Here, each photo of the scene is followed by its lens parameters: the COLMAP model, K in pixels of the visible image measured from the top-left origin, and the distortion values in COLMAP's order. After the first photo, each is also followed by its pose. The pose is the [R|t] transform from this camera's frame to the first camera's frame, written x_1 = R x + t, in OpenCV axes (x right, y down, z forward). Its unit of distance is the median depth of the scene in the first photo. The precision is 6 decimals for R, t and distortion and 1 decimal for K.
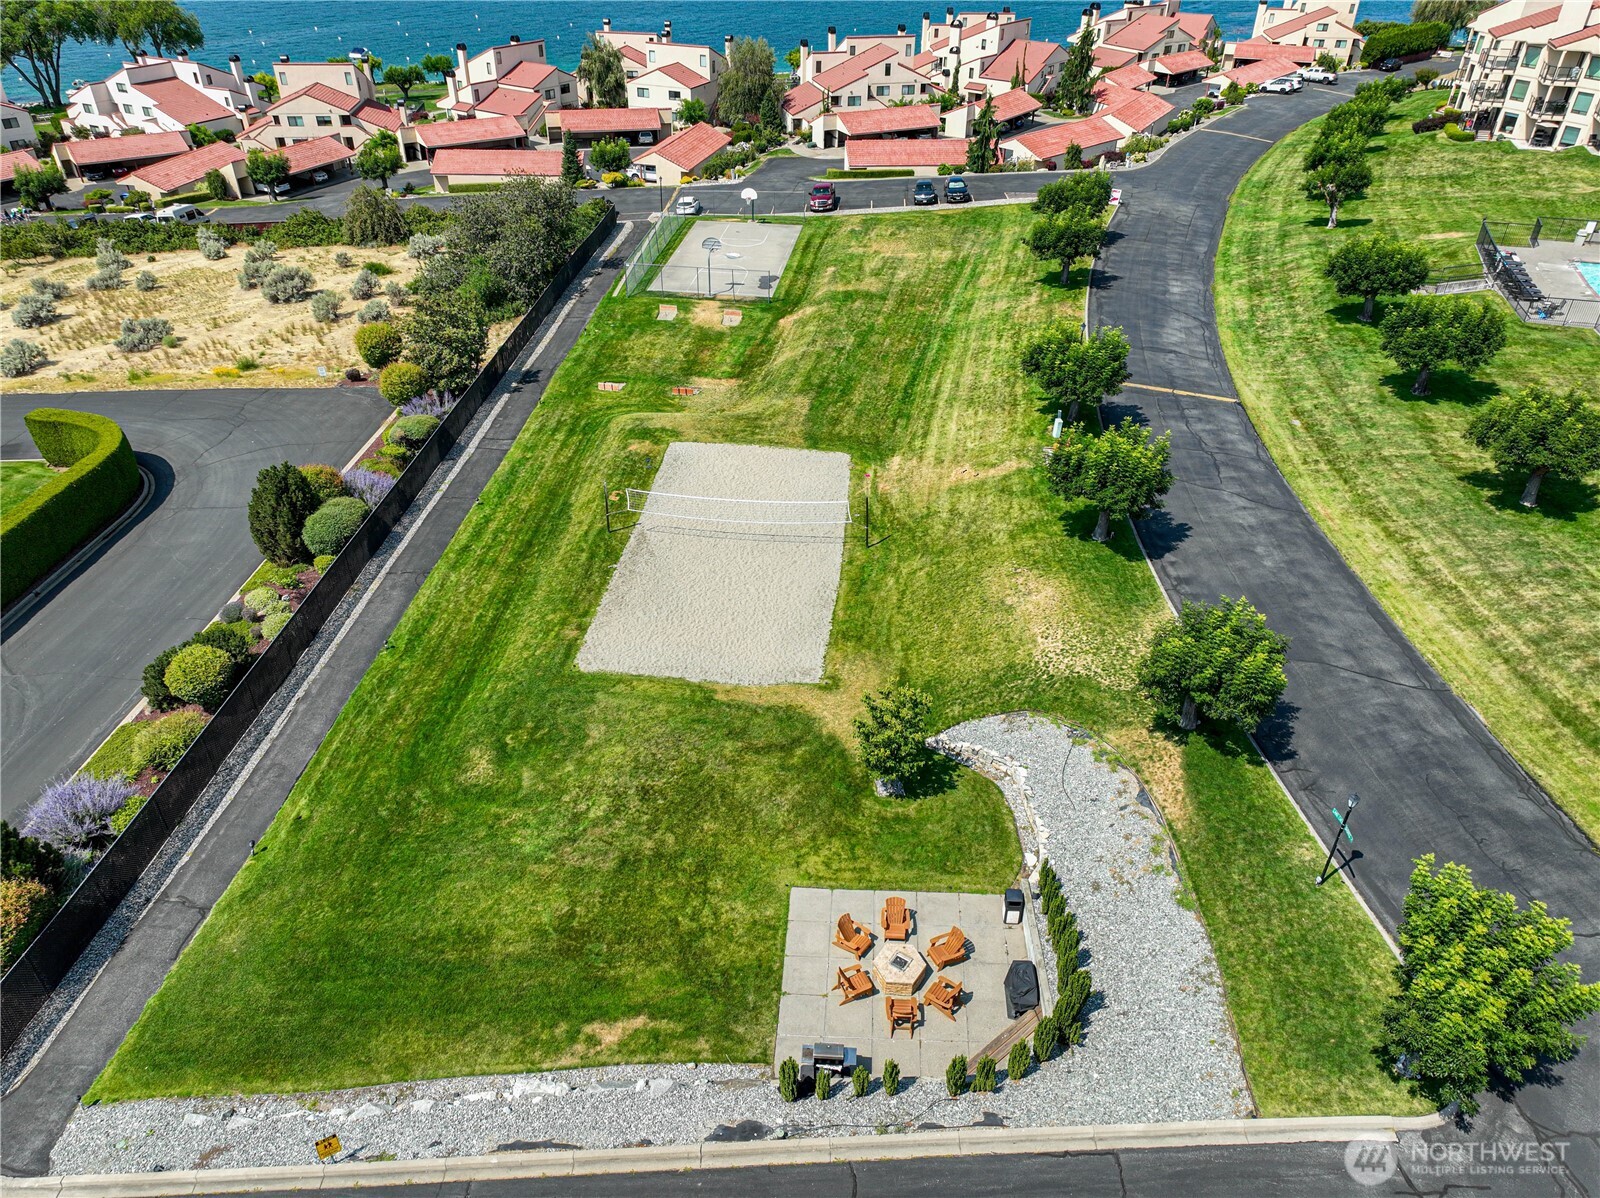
lens RADIAL K [[1126.7, 0, 805.9], [0, 1126.7, 593.0], [0, 0, 1]] dist [-0.005563, 0.027931]
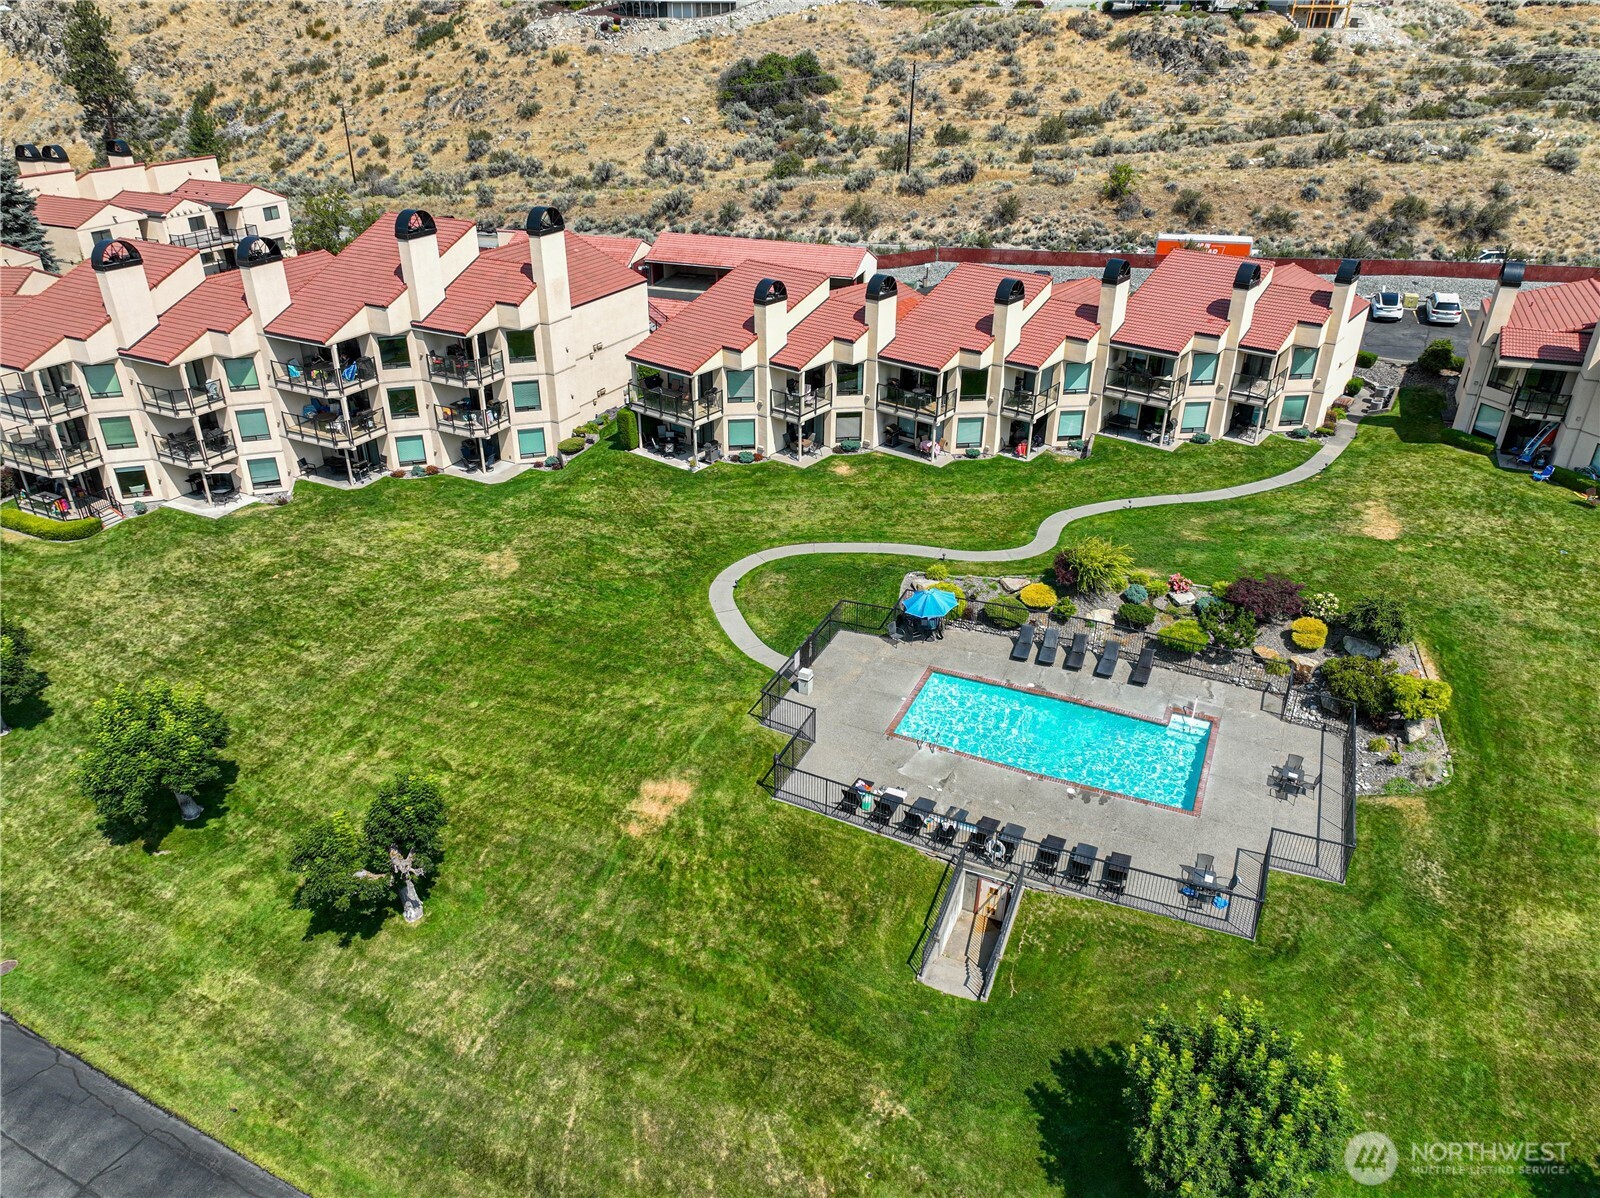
lens RADIAL K [[1126.7, 0, 805.9], [0, 1126.7, 593.0], [0, 0, 1]] dist [-0.005563, 0.027931]
pose [[0.122570, -0.479354, 0.869021, 0.103964], [0.545231, 0.764173, 0.344618, -0.283441], [-0.829276, 0.431577, 0.355023, 0.400152]]
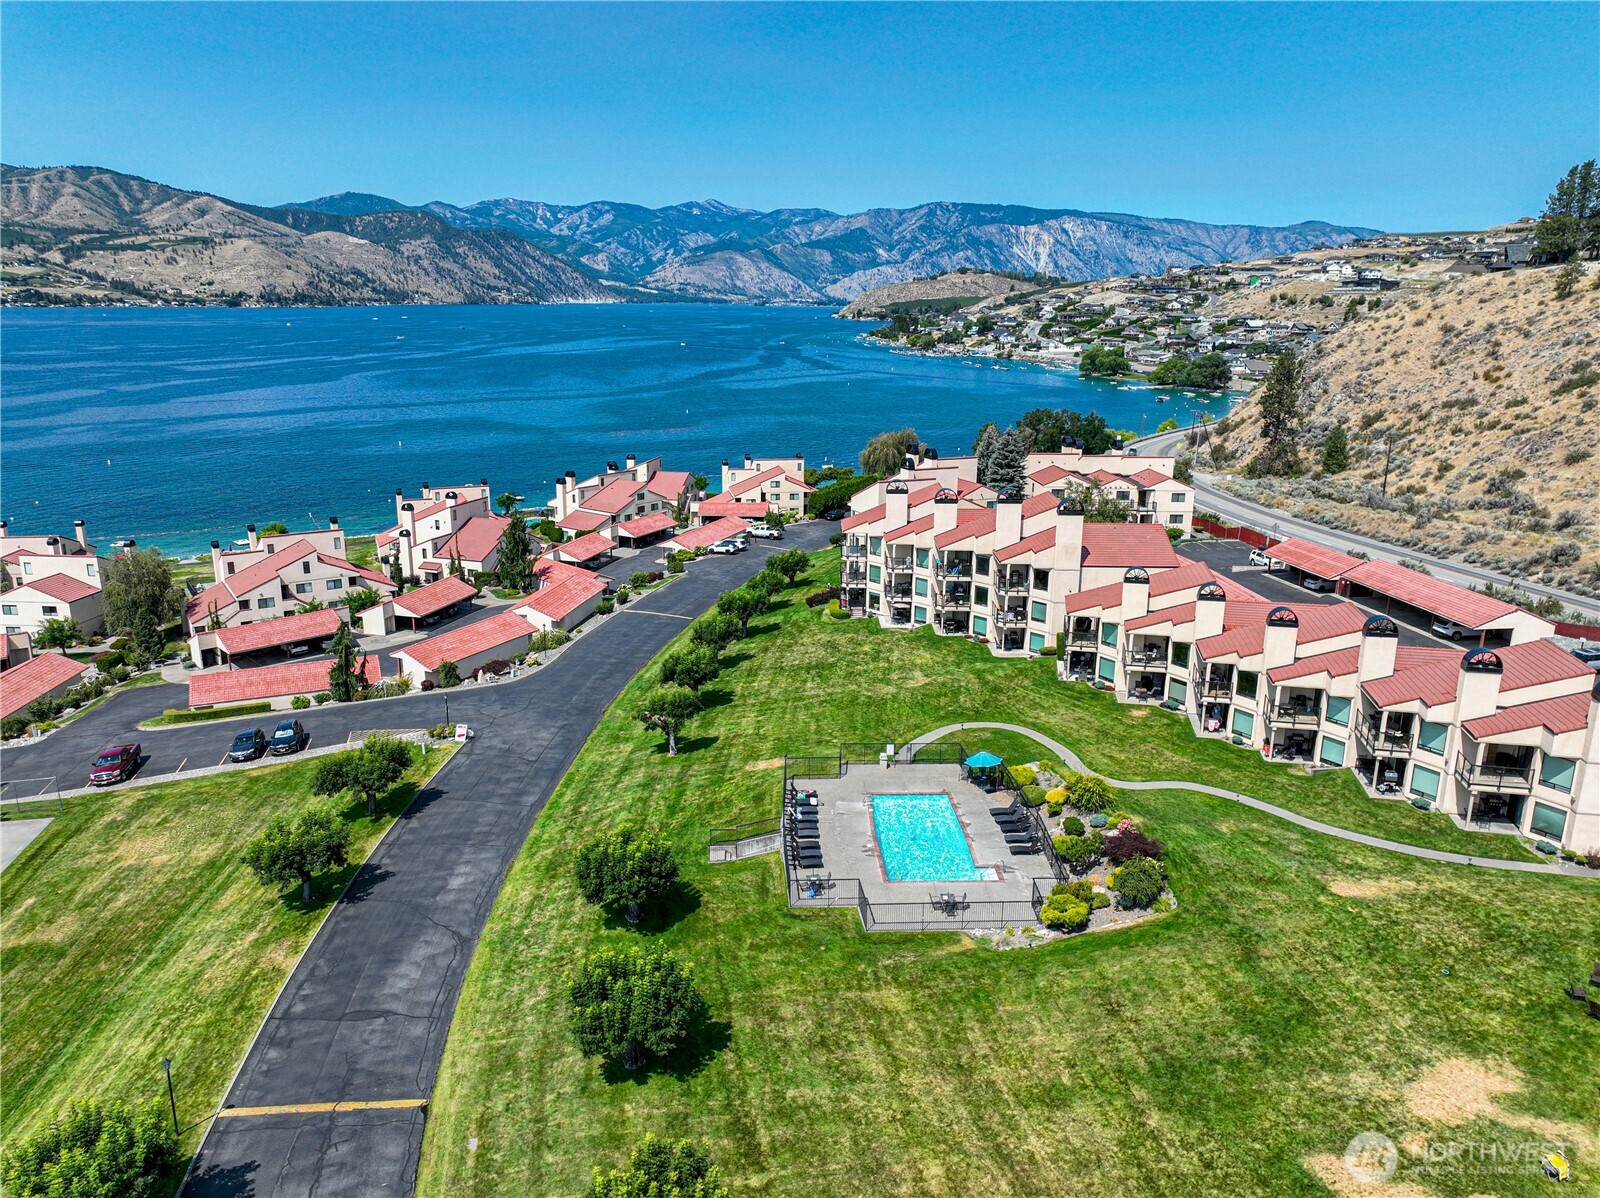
lens RADIAL K [[1126.7, 0, 805.9], [0, 1126.7, 593.0], [0, 0, 1]] dist [-0.005563, 0.027931]
pose [[0.945268, -0.084796, 0.315084, 0.169105], [0.183196, 0.937002, -0.297432, -0.089365], [-0.270013, 0.338875, 0.901253, 0.048823]]
